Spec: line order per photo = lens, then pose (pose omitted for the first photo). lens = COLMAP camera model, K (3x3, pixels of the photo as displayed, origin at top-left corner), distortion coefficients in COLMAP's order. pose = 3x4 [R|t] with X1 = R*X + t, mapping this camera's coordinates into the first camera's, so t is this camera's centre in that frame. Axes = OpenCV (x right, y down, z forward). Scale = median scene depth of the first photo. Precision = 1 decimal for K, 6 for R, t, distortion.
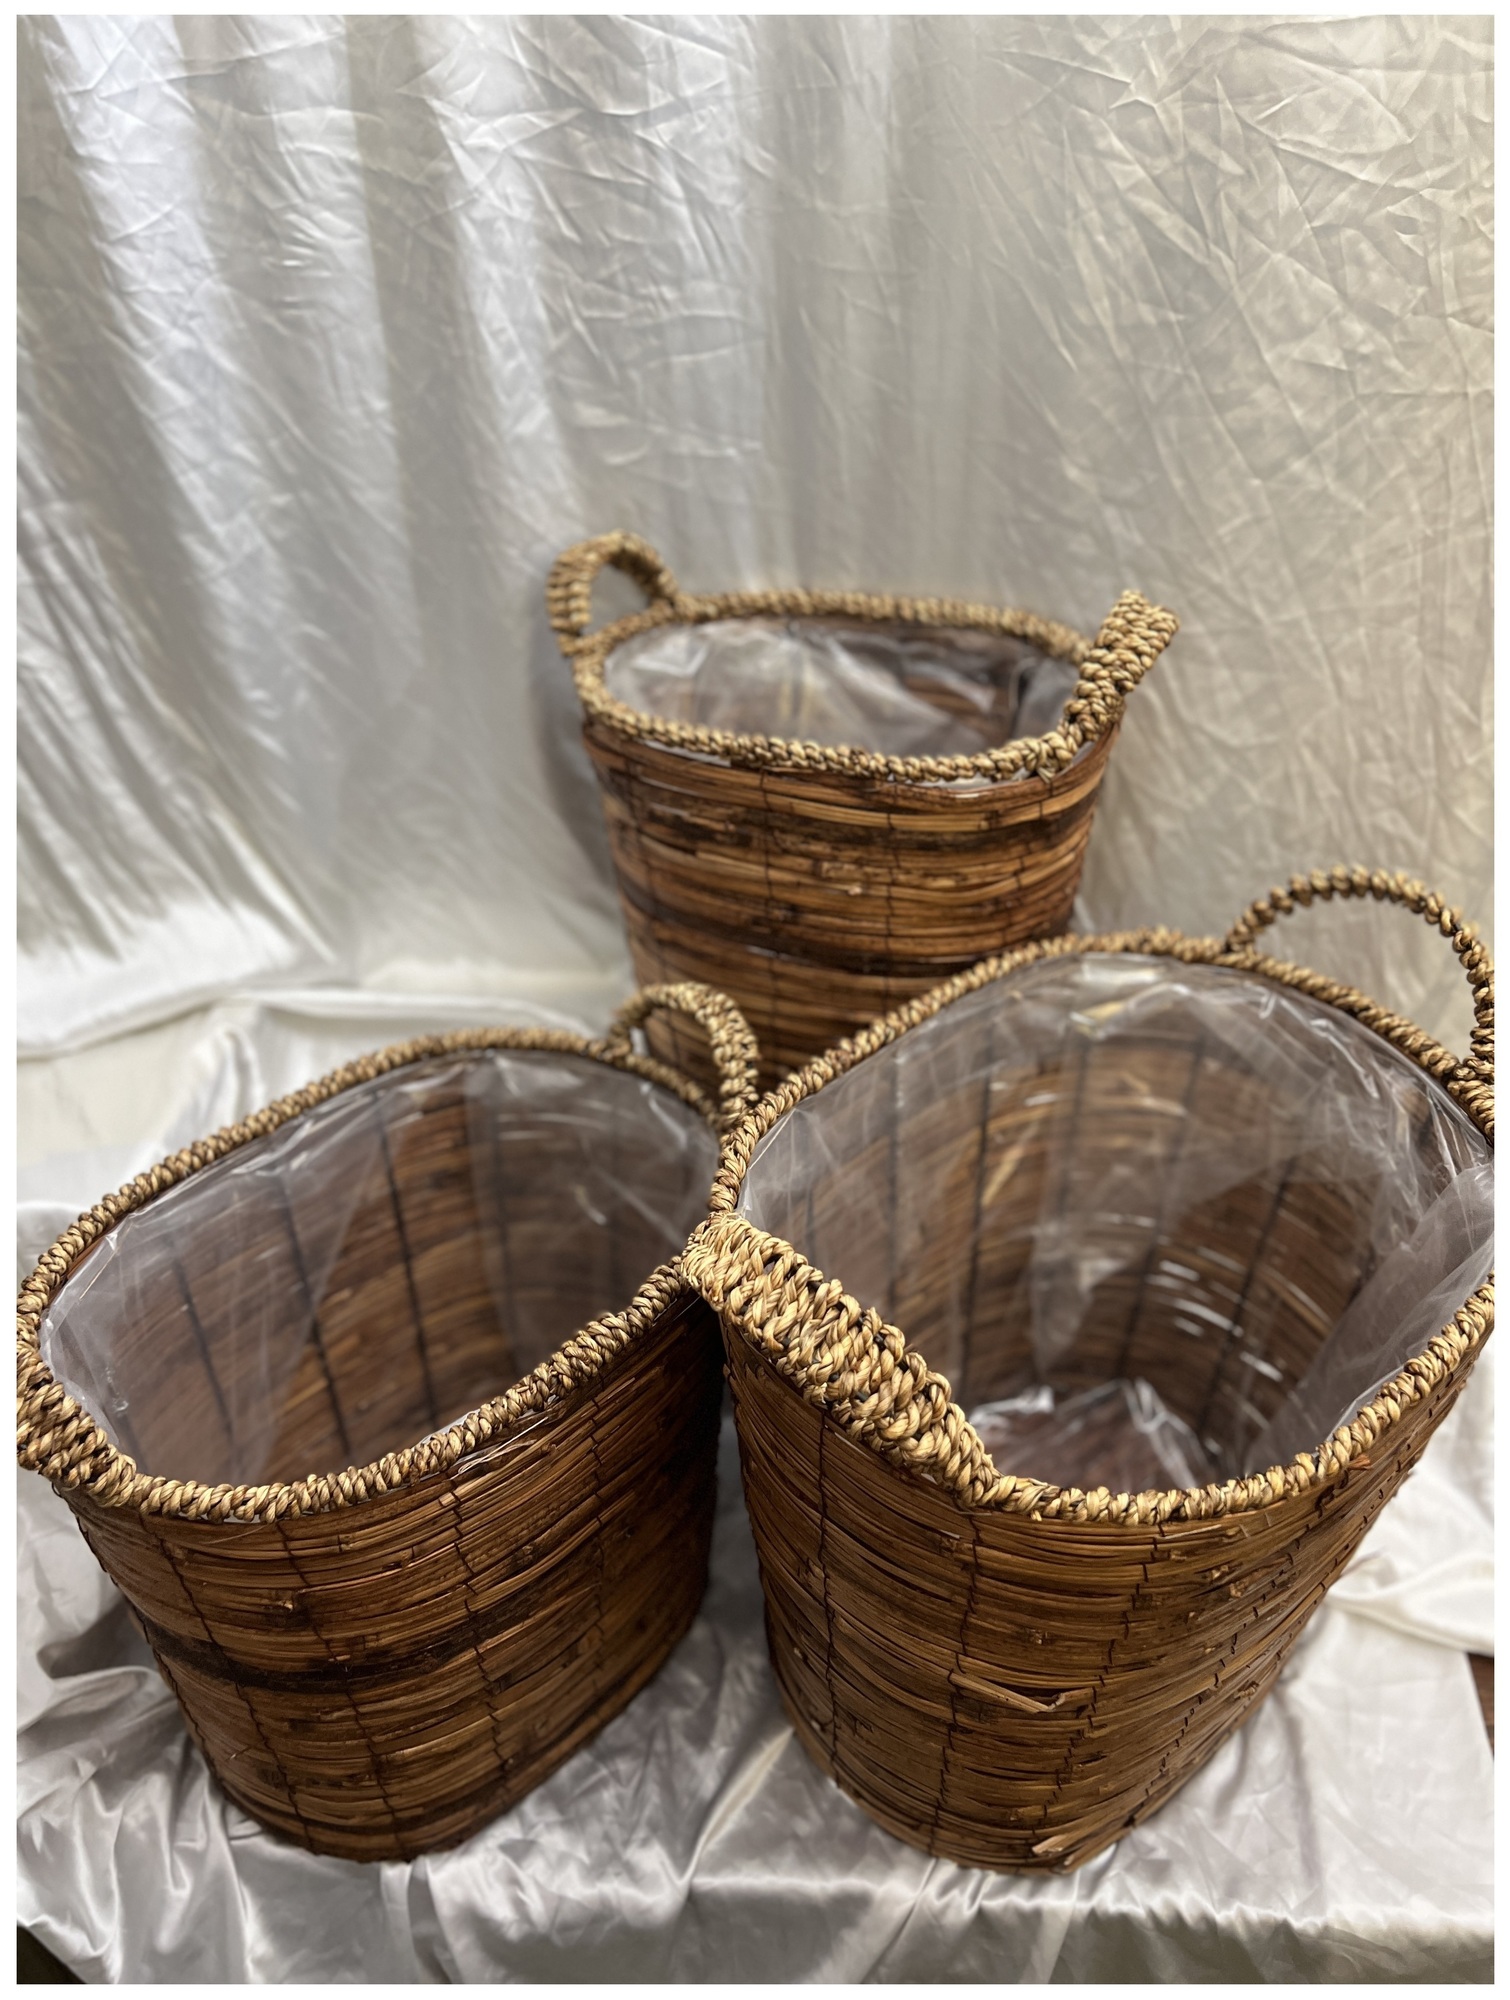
lens RADIAL K [[1563.9, 0, 754.6], [0, 1563.9, 1012.0], [0, 0, 1]] dist [0.052796, -0.081340]
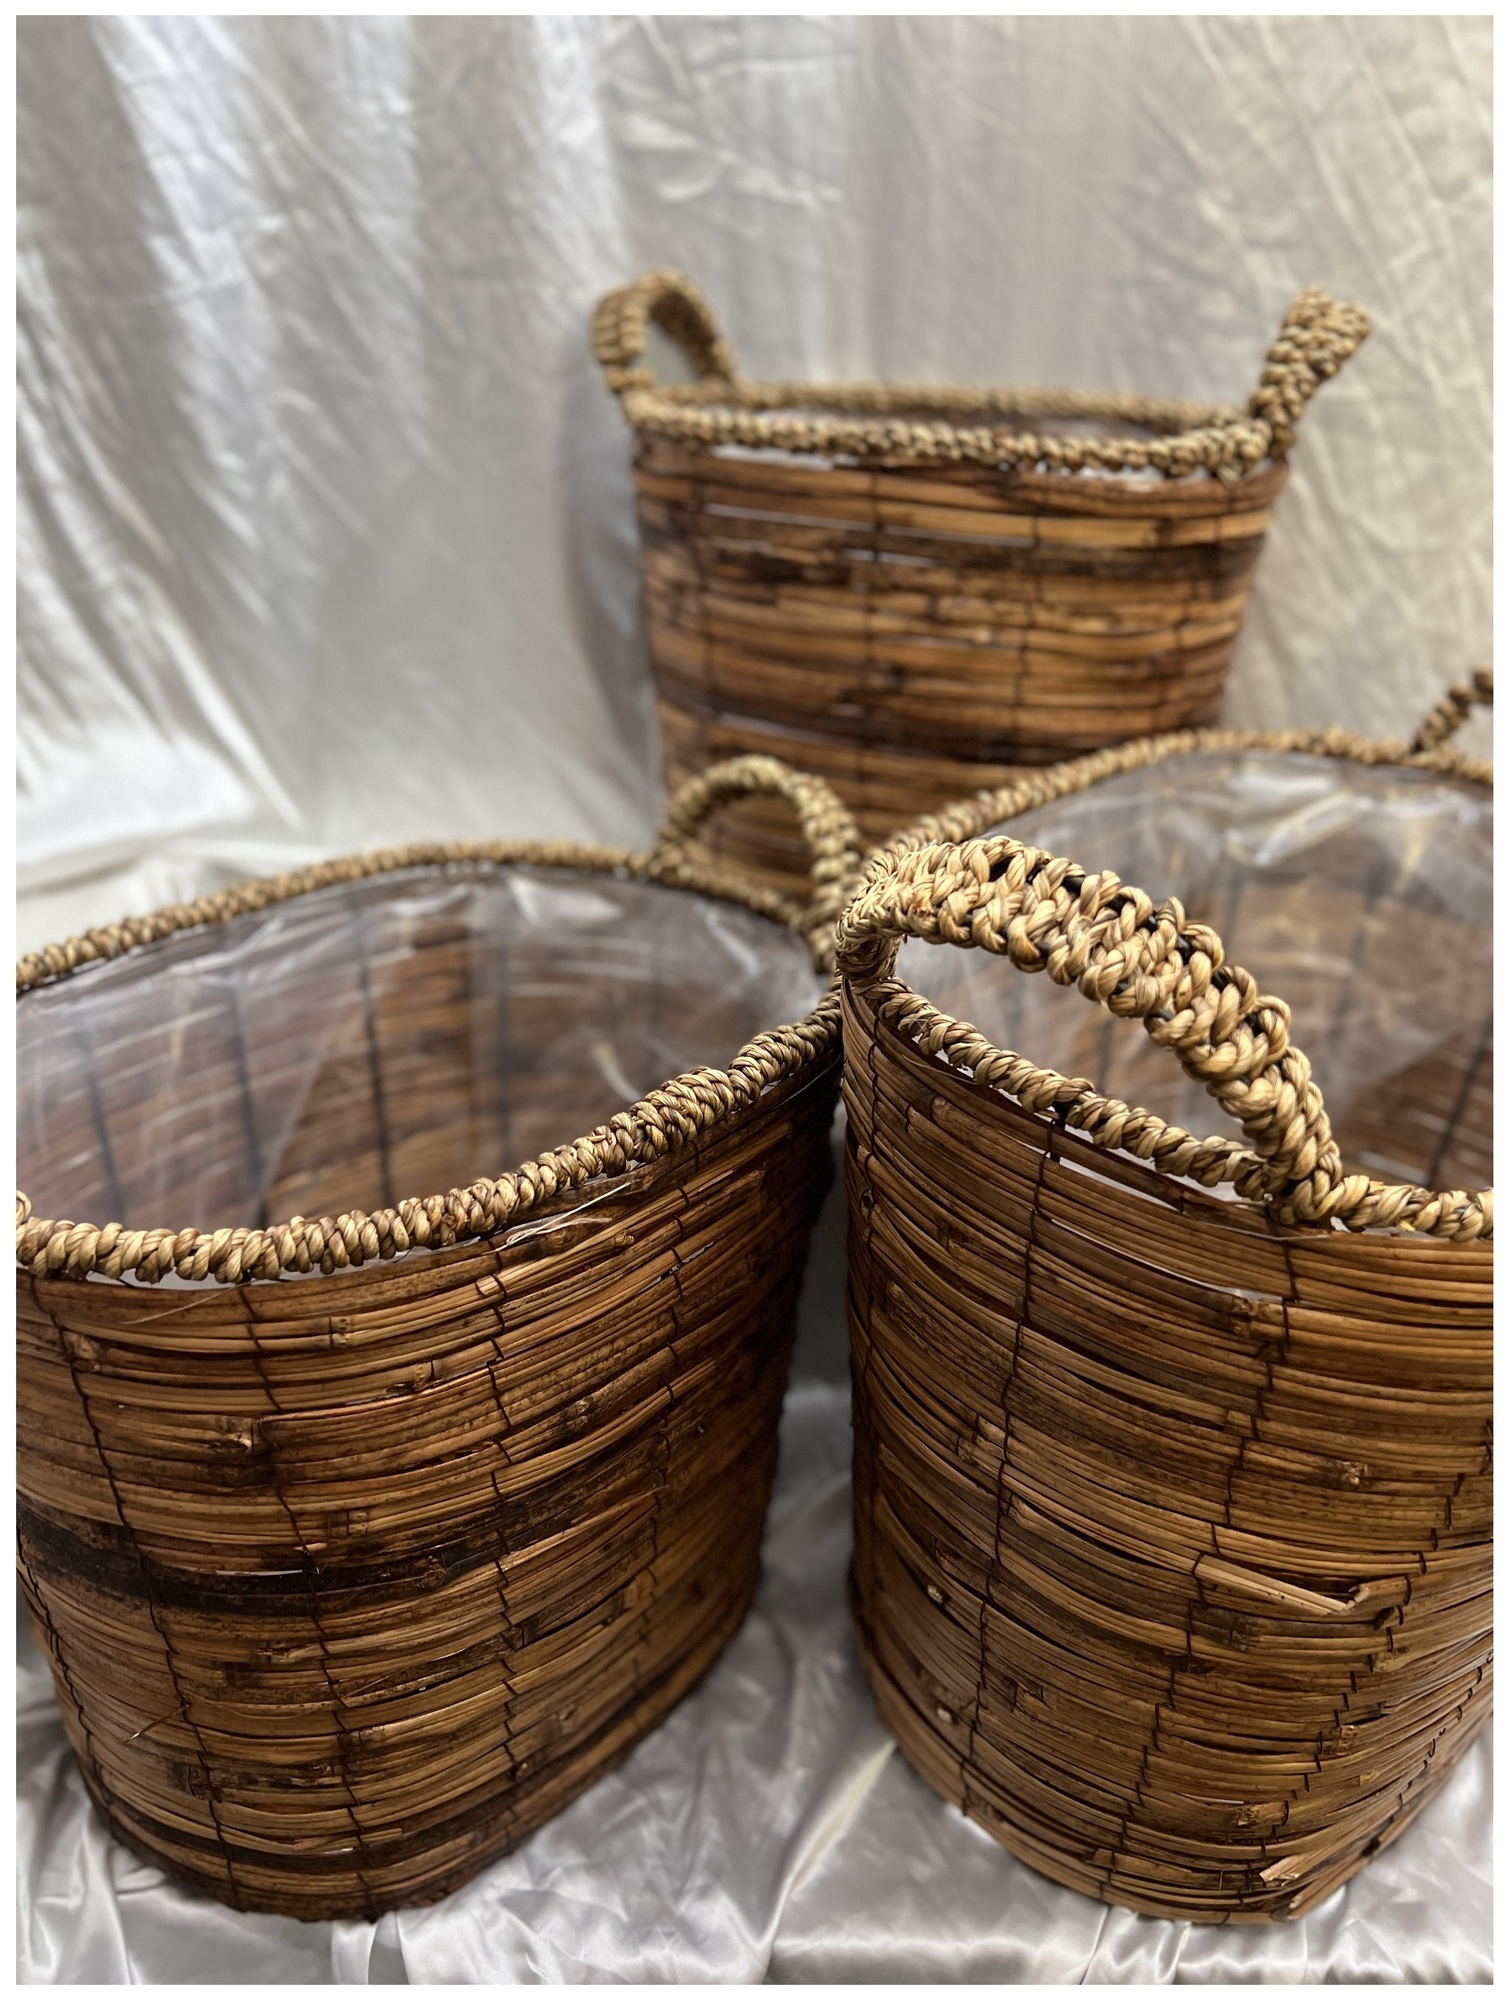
lens RADIAL K [[1573.7, 0, 754.5], [0, 1573.7, 1000.0], [0, 0, 1]] dist [0.060315, -0.091236]
pose [[0.998387, 0.018957, 0.053514, -0.094014], [-0.011927, 0.991604, -0.128761, 0.218243], [-0.055505, 0.127915, 0.990231, 0.231676]]
